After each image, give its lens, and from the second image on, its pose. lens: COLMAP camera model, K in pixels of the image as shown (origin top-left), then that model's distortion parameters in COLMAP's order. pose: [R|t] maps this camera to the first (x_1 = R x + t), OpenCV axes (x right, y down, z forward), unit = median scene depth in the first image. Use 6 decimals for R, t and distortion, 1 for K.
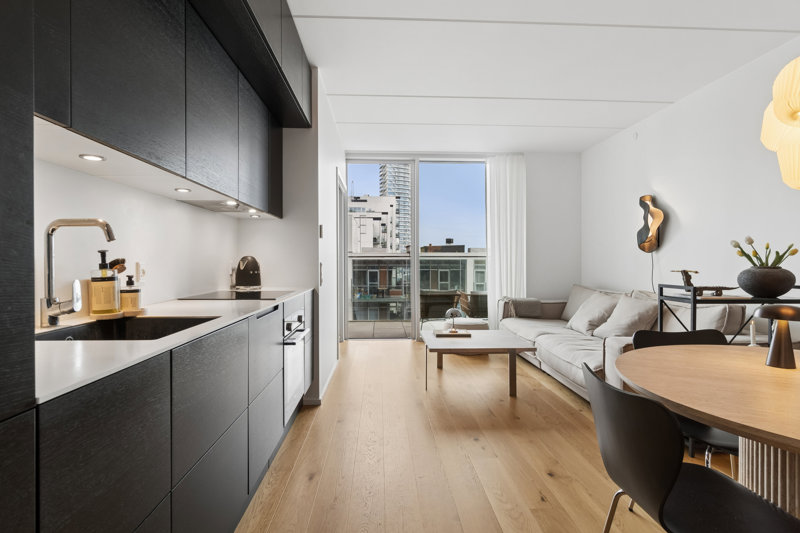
lens RADIAL K [[415.3, 0, 402.4], [0, 415.3, 262.9], [0, 0, 1]] dist [-0.001261, -0.000746]
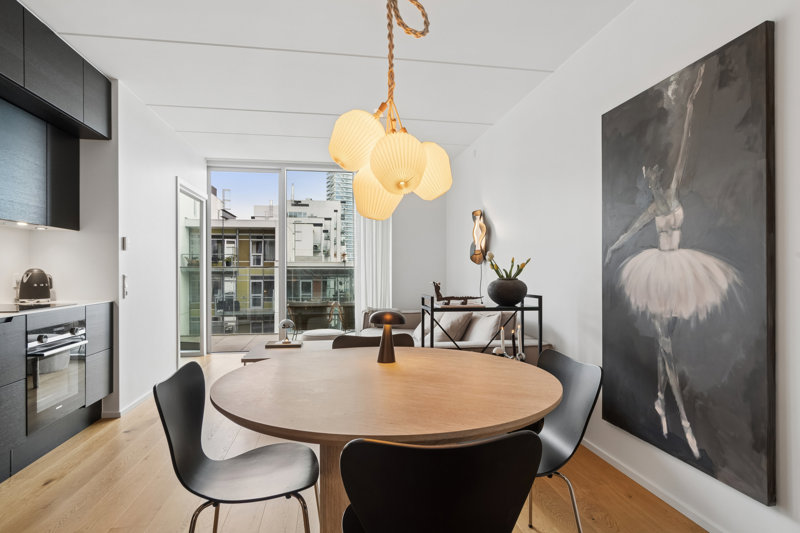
lens RADIAL K [[444.0, 0, 404.7], [0, 444.0, 271.4], [0, 0, 1]] dist [-0.014999, 0.004681]
pose [[0.993121, -0.001387, 0.117082, 0.284012], [0.001602, 0.999997, -0.001745, -0.005143], [-0.117080, 0.001921, 0.993121, -0.105566]]
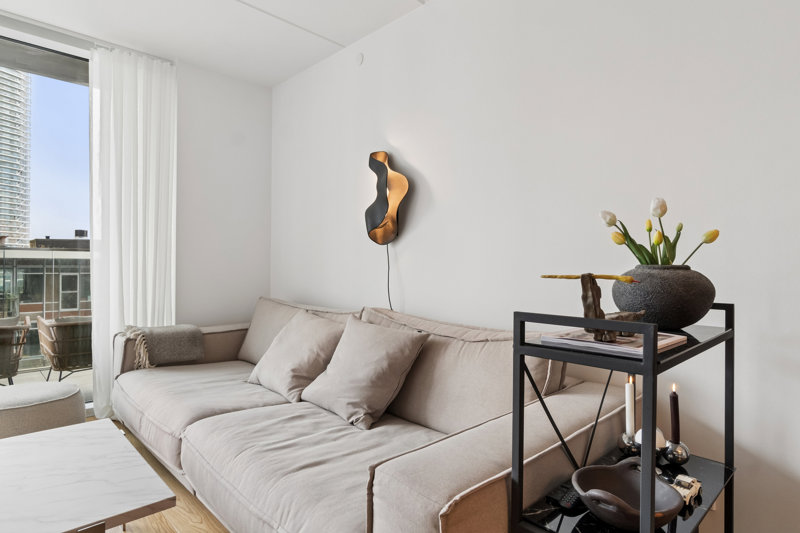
lens RADIAL K [[444.0, 0, 409.8], [0, 444.0, 267.8], [0, 0, 1]] dist [-0.014999, 0.004681]
pose [[0.738719, 0.003252, 0.674006, 0.185759], [-0.006904, 0.999972, 0.002743, 0.007431], [-0.673978, -0.006680, 0.738721, 0.503043]]
